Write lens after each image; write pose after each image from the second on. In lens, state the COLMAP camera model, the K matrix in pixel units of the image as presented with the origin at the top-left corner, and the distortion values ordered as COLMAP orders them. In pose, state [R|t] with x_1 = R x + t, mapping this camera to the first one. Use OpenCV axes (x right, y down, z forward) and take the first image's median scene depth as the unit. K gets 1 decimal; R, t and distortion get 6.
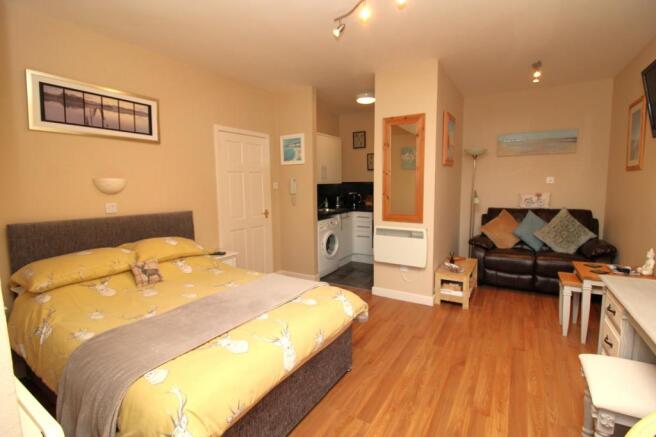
lens RADIAL K [[309.6, 0, 326.0], [0, 309.6, 212.4], [0, 0, 1]] dist [-0.006264, -0.000953]
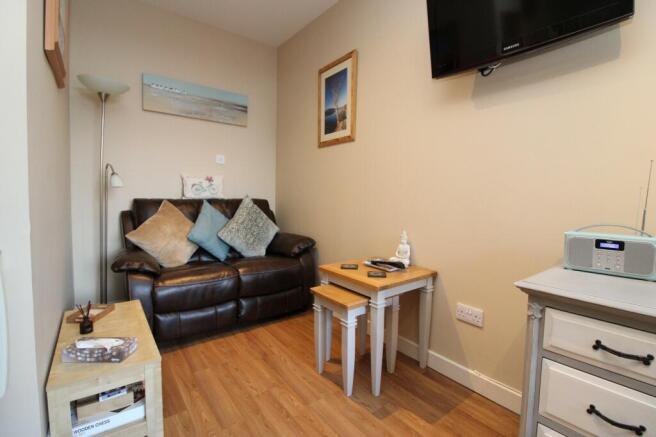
lens RADIAL K [[302.3, 0, 324.8], [0, 302.3, 212.1], [0, 0, 1]] dist [0.001947, -0.000345]
pose [[0.346912, -0.026769, 0.937515, 0.157048], [0.065135, 0.997867, 0.004390, 0.032381], [-0.935633, 0.059542, 0.347916, 0.563993]]
